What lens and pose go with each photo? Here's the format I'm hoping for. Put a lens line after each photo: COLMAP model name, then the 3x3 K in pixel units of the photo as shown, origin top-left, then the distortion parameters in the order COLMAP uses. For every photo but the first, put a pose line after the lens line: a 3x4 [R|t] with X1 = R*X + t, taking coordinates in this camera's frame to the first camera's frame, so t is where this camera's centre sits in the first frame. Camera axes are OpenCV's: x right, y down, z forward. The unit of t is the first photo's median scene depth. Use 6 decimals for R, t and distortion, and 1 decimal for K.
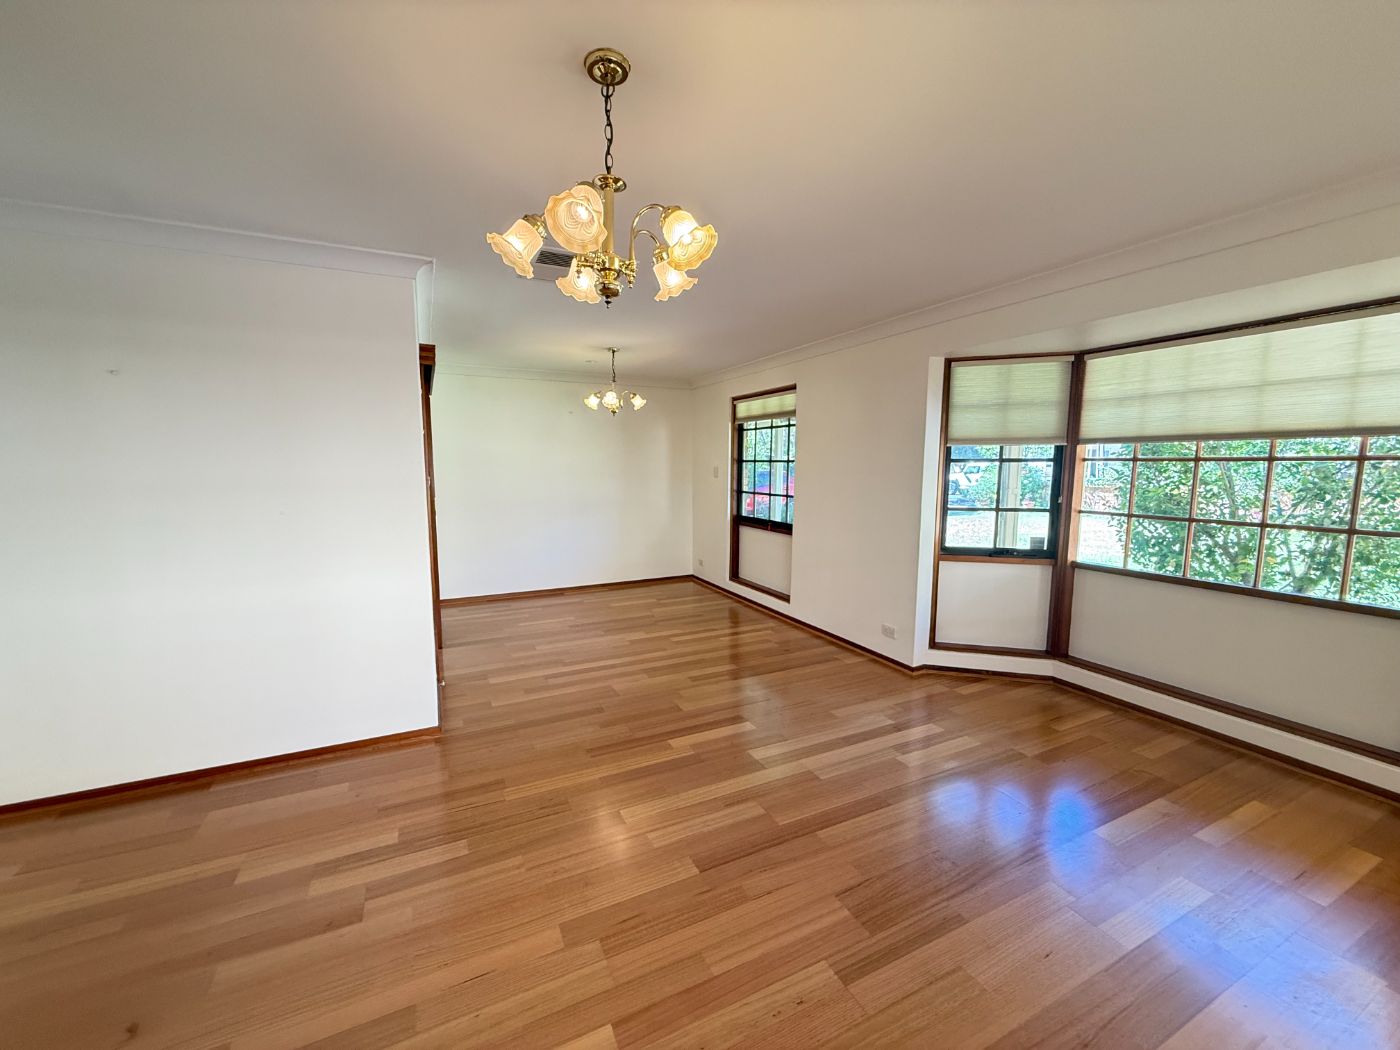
lens RADIAL K [[554.2, 0, 697.9], [0, 554.2, 525.8], [0, 0, 1]] dist [-0.003726, 0.000284]
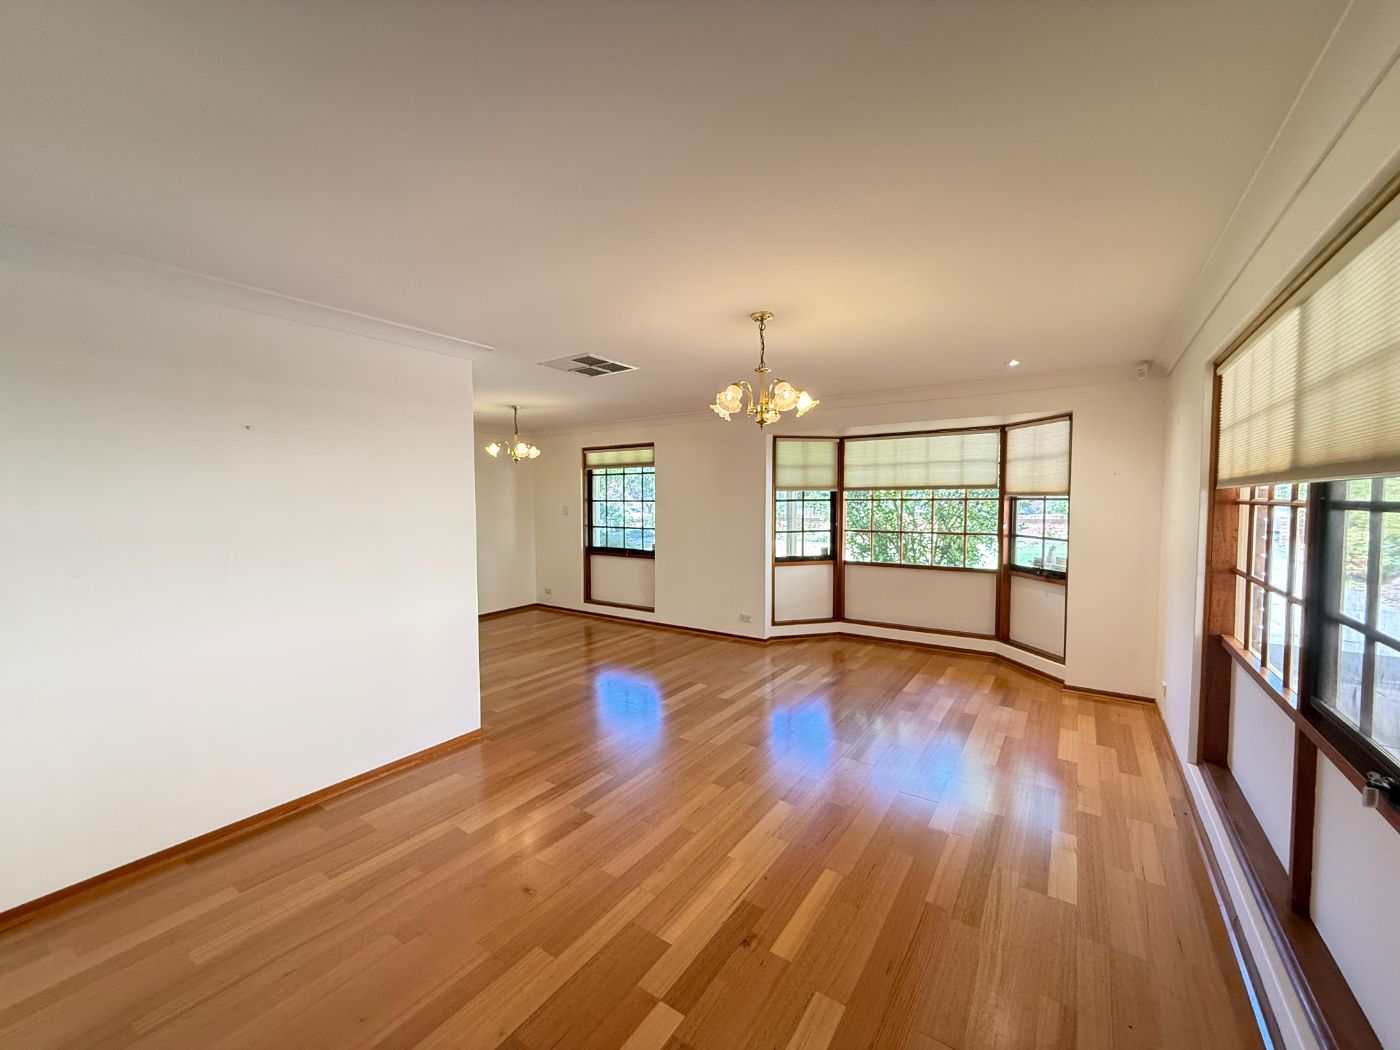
lens RADIAL K [[554.2, 0, 697.2], [0, 554.2, 525.6], [0, 0, 1]] dist [-0.003726, 0.000284]
pose [[0.867717, -0.028515, 0.496239, -0.516939], [0.060958, 0.996922, -0.049304, 0.013899], [-0.493306, 0.073031, 0.866785, -0.227174]]
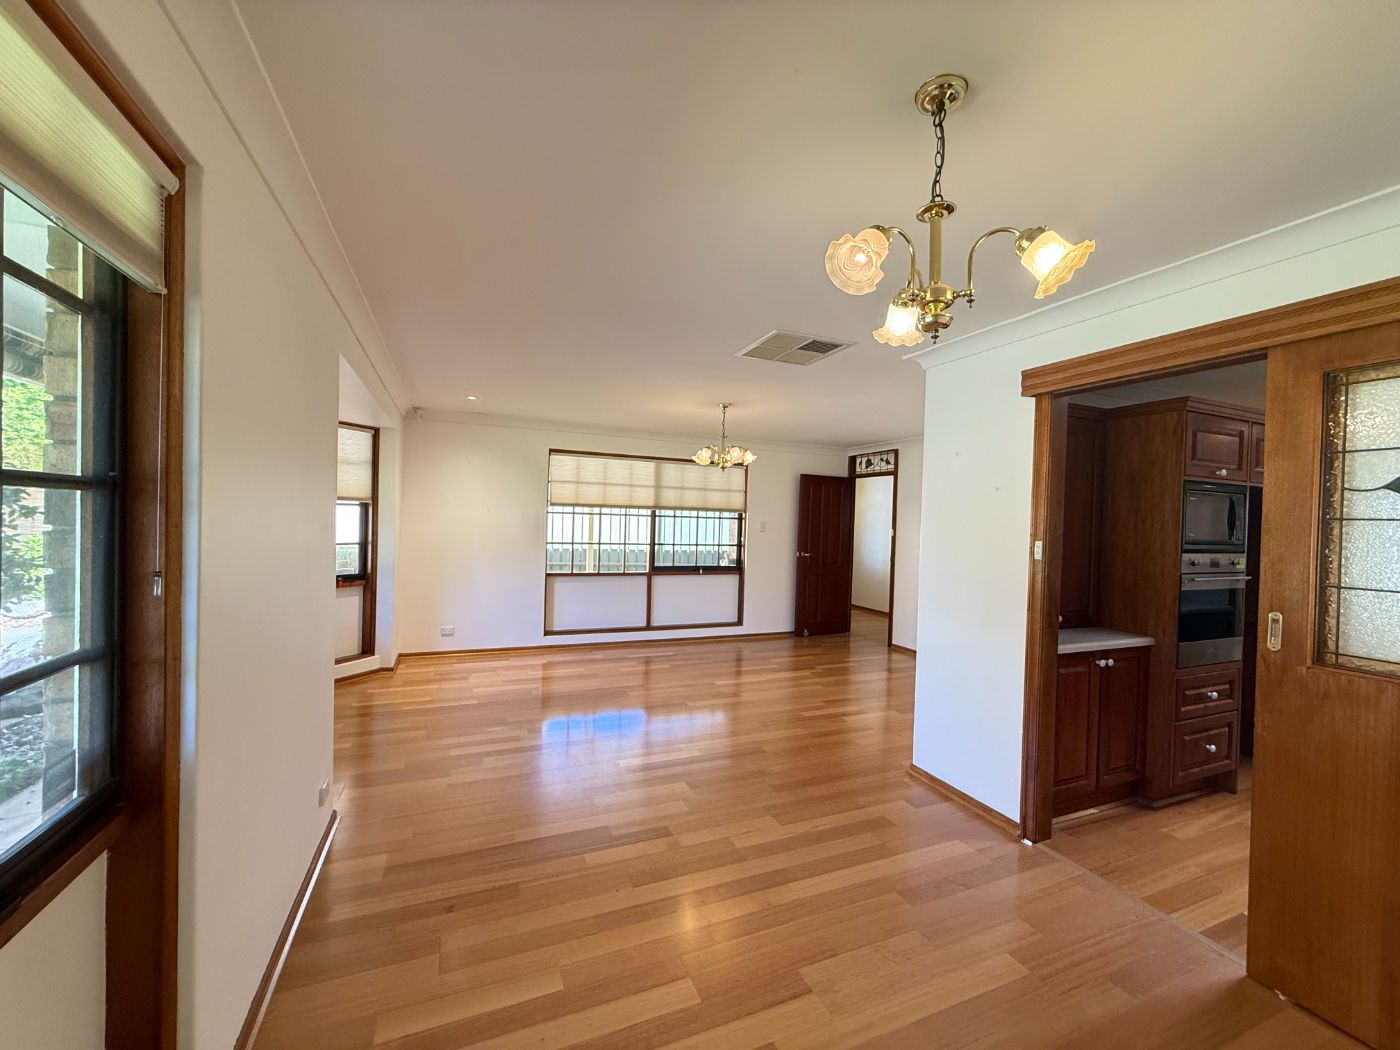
lens RADIAL K [[554.2, 0, 694.8], [0, 554.2, 525.7], [0, 0, 1]] dist [-0.003726, 0.000284]
pose [[-0.997761, -0.034410, 0.057352, -0.071271], [-0.027210, 0.992168, 0.121910, -0.181315], [-0.061097, 0.120076, -0.990883, 1.650213]]
